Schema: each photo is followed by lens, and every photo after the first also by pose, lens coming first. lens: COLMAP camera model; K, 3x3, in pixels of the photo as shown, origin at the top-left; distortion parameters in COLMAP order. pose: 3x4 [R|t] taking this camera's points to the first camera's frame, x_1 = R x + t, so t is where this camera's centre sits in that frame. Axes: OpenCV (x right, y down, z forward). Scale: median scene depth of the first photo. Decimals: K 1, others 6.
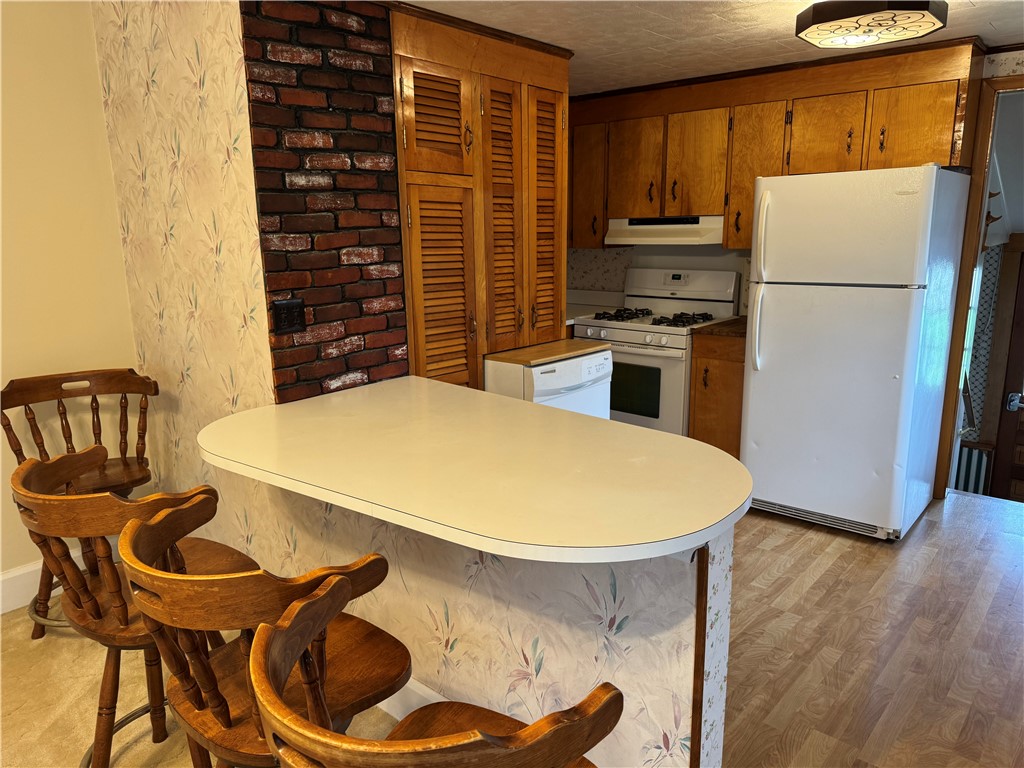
lens RADIAL K [[723.2, 0, 504.3], [0, 723.2, 380.7], [0, 0, 1]] dist [0.065608, -0.072134]
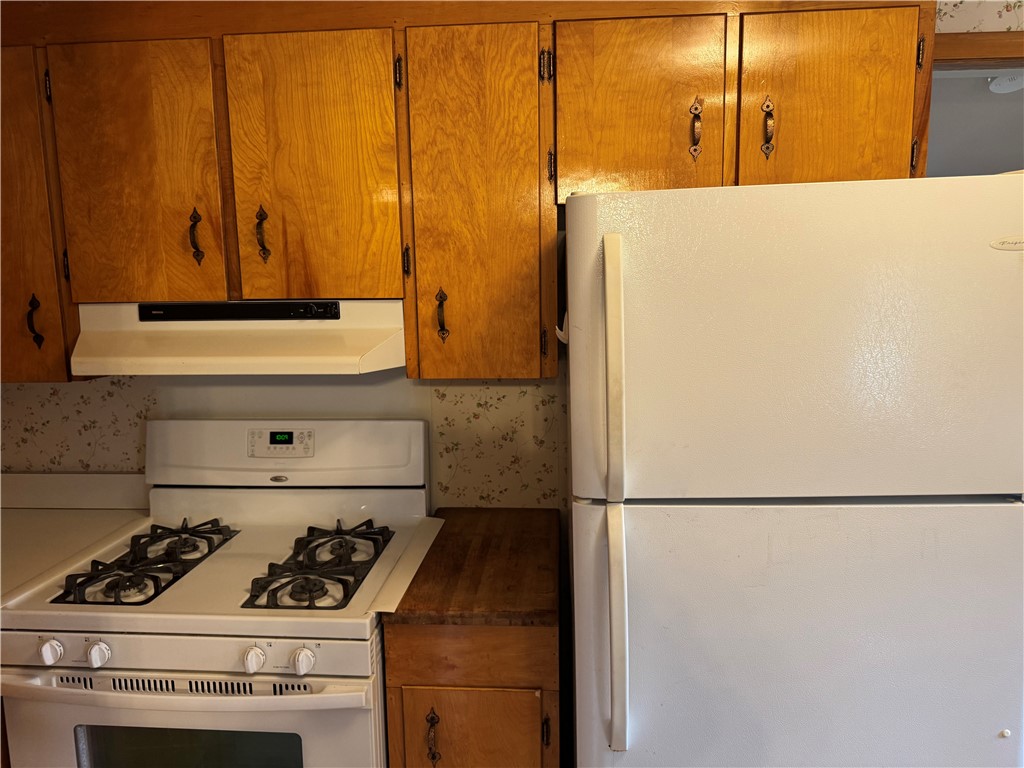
lens RADIAL K [[723.2, 0, 513.8], [0, 723.2, 393.3], [0, 0, 1]] dist [0.065608, -0.072134]
pose [[0.790230, -0.090648, 0.606069, 0.149905], [0.134904, 0.990470, -0.027754, -0.232294], [-0.597777, 0.103693, 0.794928, 0.970754]]
